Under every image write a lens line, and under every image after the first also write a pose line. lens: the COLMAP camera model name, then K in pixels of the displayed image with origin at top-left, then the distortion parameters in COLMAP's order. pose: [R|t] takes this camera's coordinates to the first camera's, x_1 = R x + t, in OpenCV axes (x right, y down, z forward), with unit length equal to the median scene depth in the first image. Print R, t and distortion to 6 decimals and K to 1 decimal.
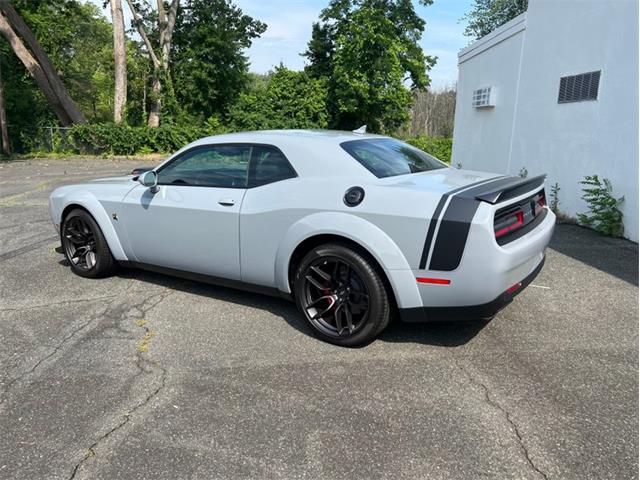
lens RADIAL K [[481.8, 0, 325.1], [0, 481.8, 241.7], [0, 0, 1]] dist [0.051291, -0.058578]
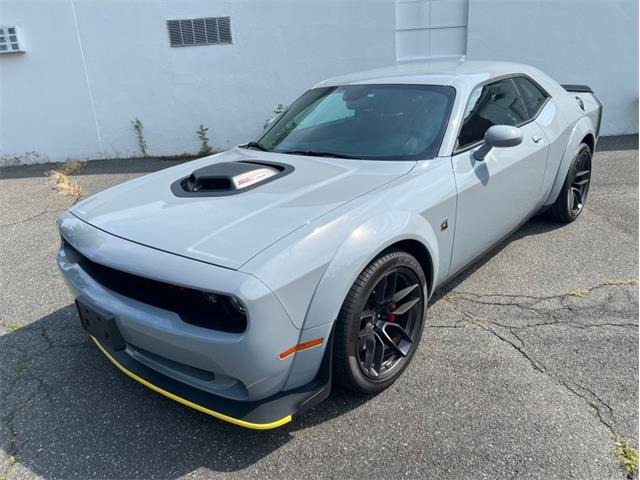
lens RADIAL K [[481.8, 0, 322.6], [0, 481.8, 239.7], [0, 0, 1]] dist [0.051291, -0.058578]
pose [[0.147310, -0.354640, 0.923326, -0.393842], [0.281466, 0.909945, 0.304594, -0.100289], [-0.948196, 0.215015, 0.233863, 0.396813]]
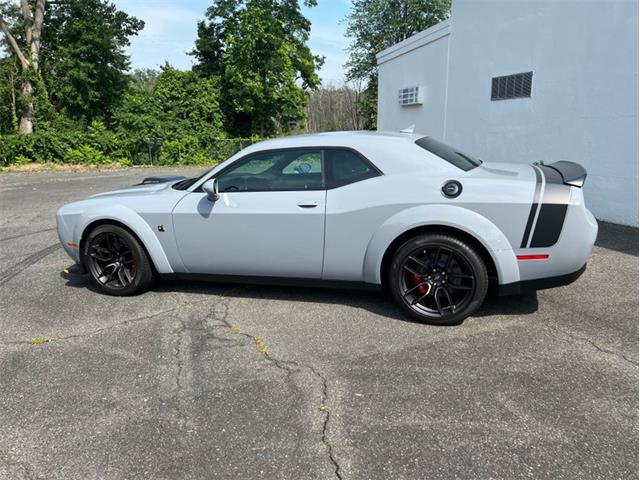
lens RADIAL K [[481.8, 0, 325.4], [0, 481.8, 241.8], [0, 0, 1]] dist [0.051291, -0.058578]
pose [[0.968250, -0.088453, 0.233810, -0.135702], [0.087800, 0.996050, 0.013220, -0.003621], [-0.234056, 0.007728, 0.972192, -0.004887]]
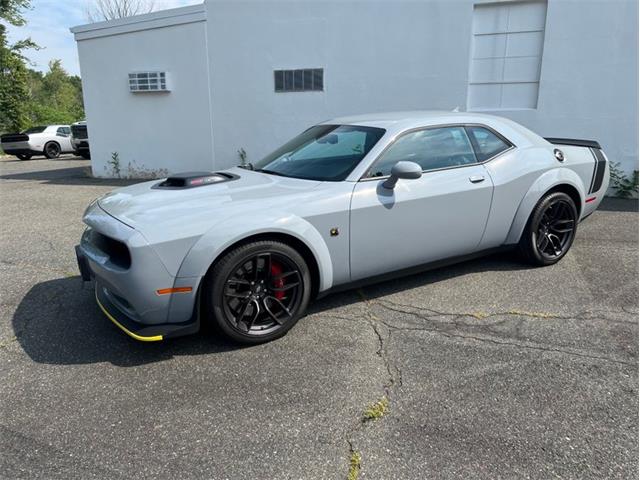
lens RADIAL K [[481.8, 0, 325.9], [0, 481.8, 241.9], [0, 0, 1]] dist [0.051291, -0.058578]
pose [[0.440524, -0.238674, 0.865432, -0.427606], [0.216869, 0.963753, 0.155399, -0.061078], [-0.871152, 0.119229, 0.476317, 0.260085]]
